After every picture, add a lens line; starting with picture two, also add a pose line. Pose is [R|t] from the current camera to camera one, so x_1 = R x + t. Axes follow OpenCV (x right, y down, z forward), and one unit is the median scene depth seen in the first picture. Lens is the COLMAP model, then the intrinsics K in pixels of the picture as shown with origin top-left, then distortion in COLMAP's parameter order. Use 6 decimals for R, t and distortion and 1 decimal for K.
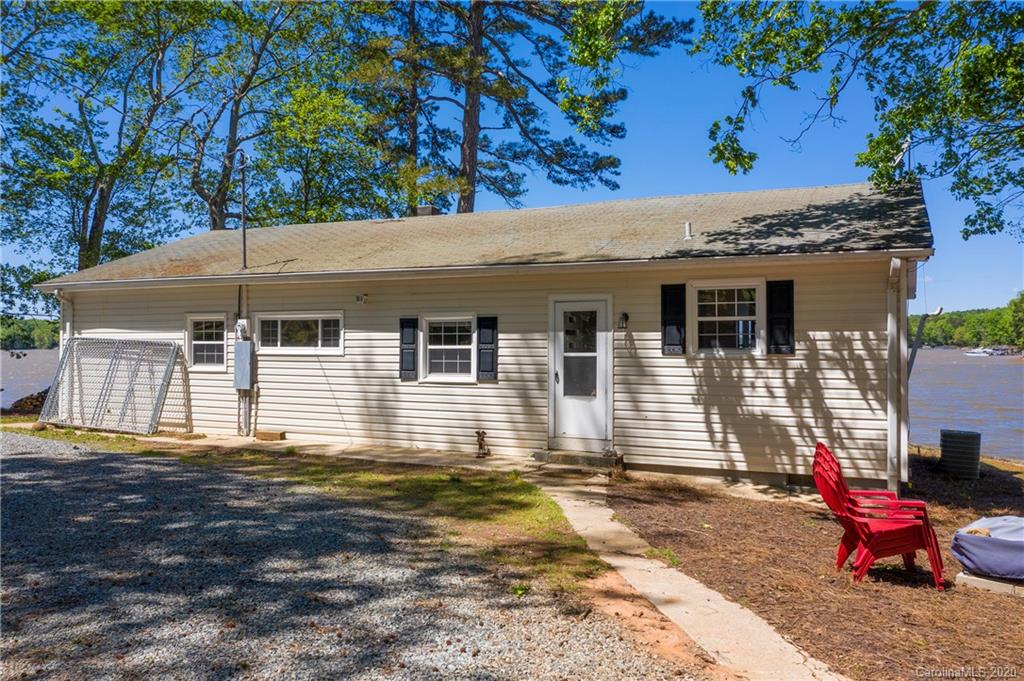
lens RADIAL K [[793.3, 0, 508.3], [0, 793.3, 337.9], [0, 0, 1]] dist [-0.007624, -0.012878]
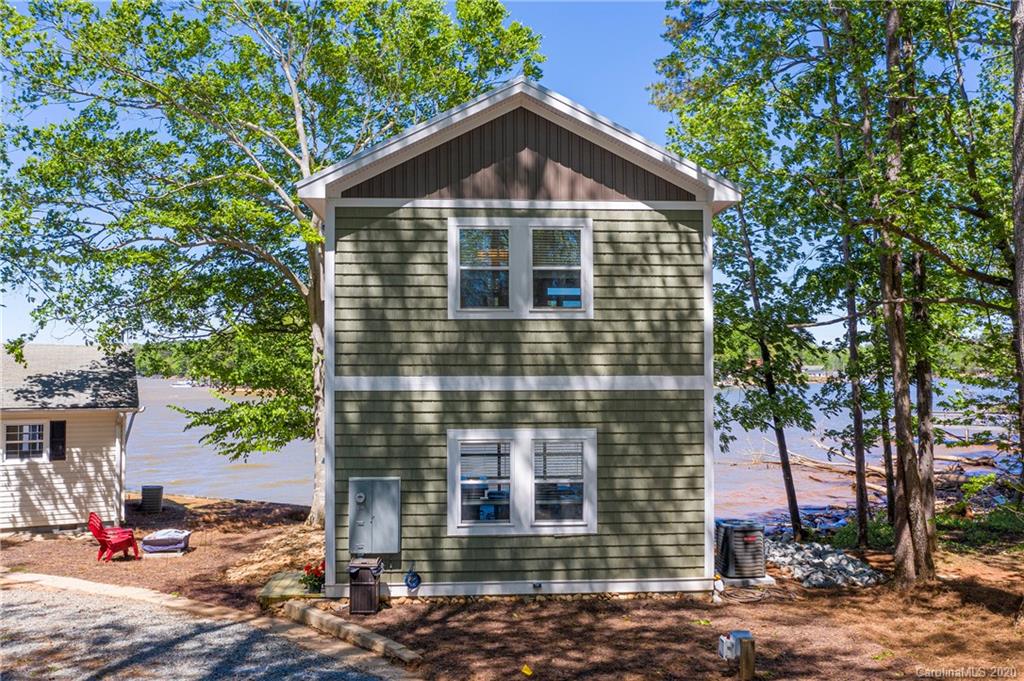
lens RADIAL K [[793.3, 0, 511.1], [0, 793.3, 336.0], [0, 0, 1]] dist [-0.007624, -0.012878]
pose [[0.599165, 0.037062, 0.799767, -0.517325], [-0.005263, 0.999089, -0.042355, -0.201341], [-0.800608, 0.021168, 0.598814, -0.978002]]
